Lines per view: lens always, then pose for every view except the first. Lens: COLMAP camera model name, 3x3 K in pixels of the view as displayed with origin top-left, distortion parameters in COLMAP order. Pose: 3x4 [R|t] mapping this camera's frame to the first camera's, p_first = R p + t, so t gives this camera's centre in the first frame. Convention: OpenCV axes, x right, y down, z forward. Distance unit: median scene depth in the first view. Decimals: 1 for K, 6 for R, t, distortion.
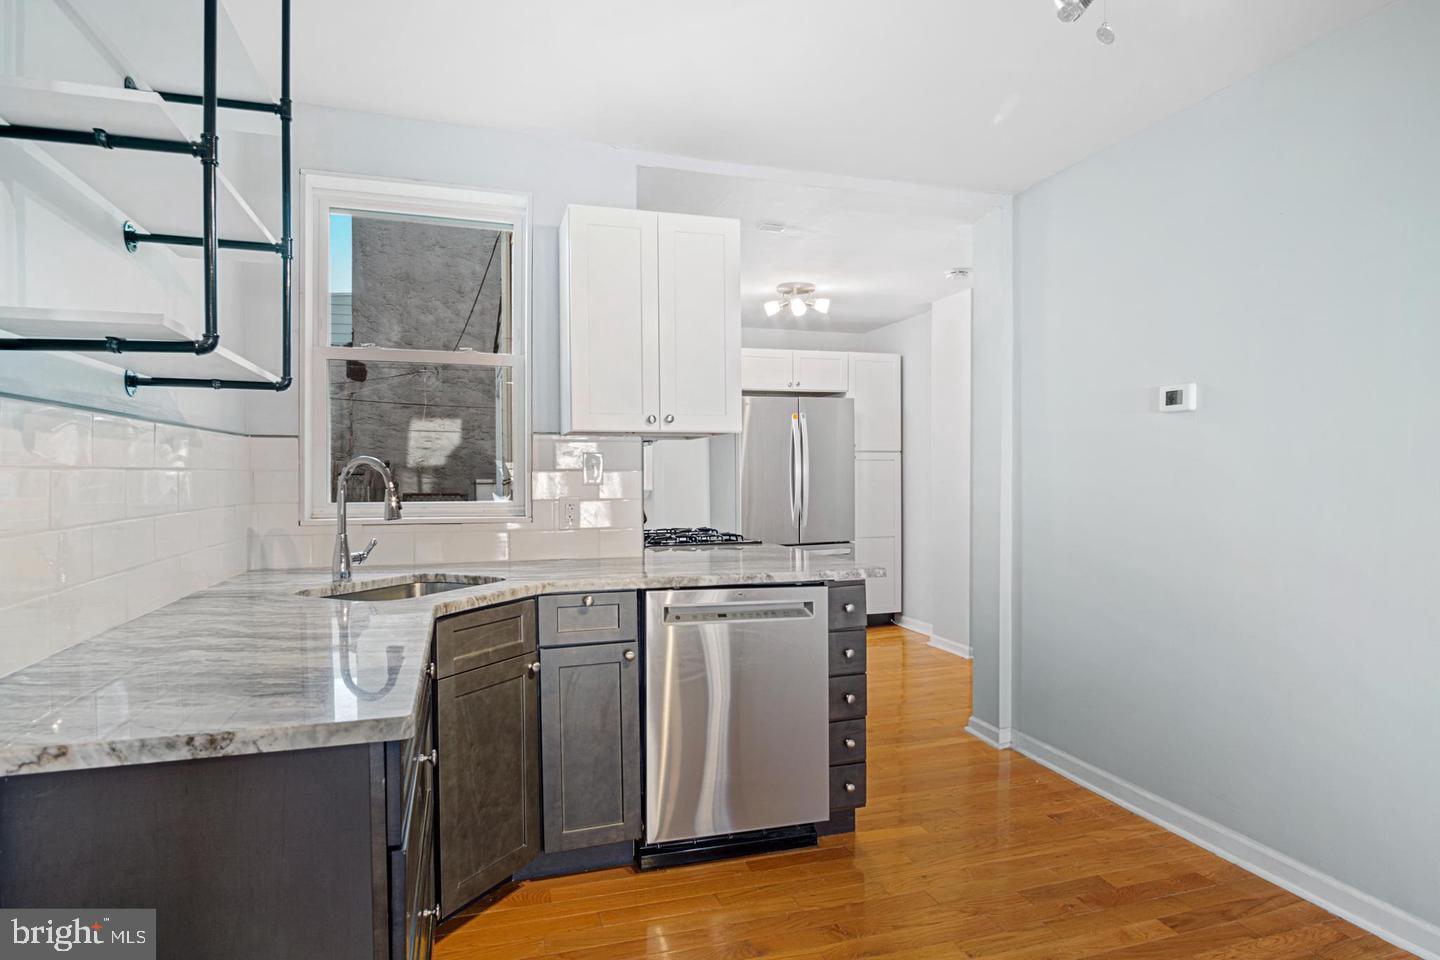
lens RADIAL K [[781.0, 0, 722.0], [0, 781.0, 482.0], [0, 0, 1]] dist [-0.016321, -0.000736]
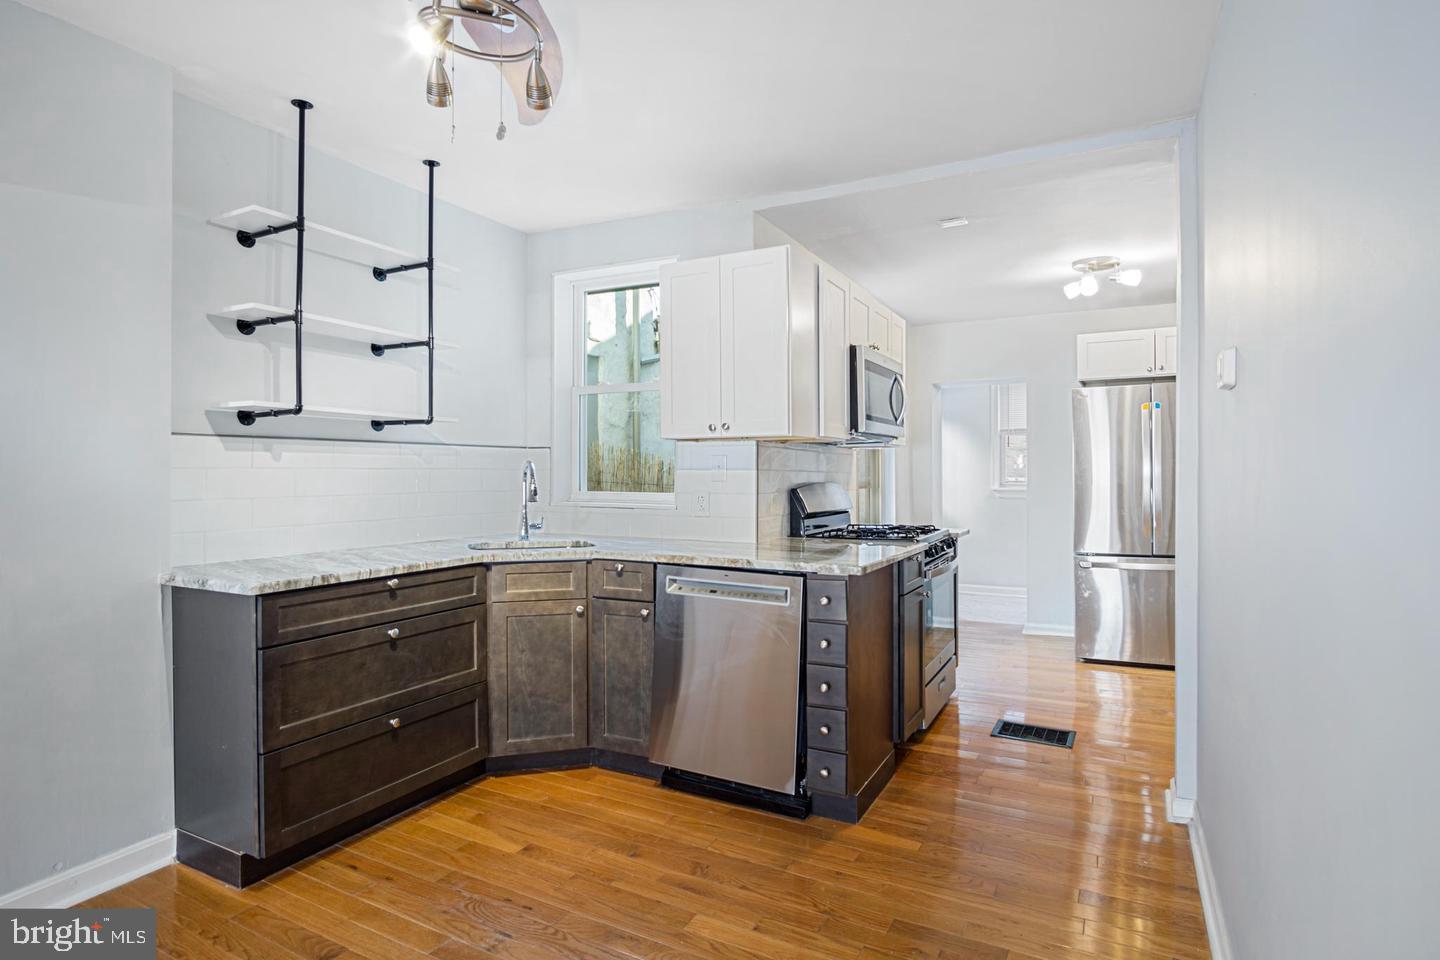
lens RADIAL K [[781.0, 0, 728.9], [0, 781.0, 473.6], [0, 0, 1]] dist [-0.016321, -0.000736]
pose [[0.704545, 0.002182, -0.709656, 0.908044], [-0.010568, 0.999917, -0.007417, 0.000318], [0.709581, 0.012725, 0.704509, 0.188279]]
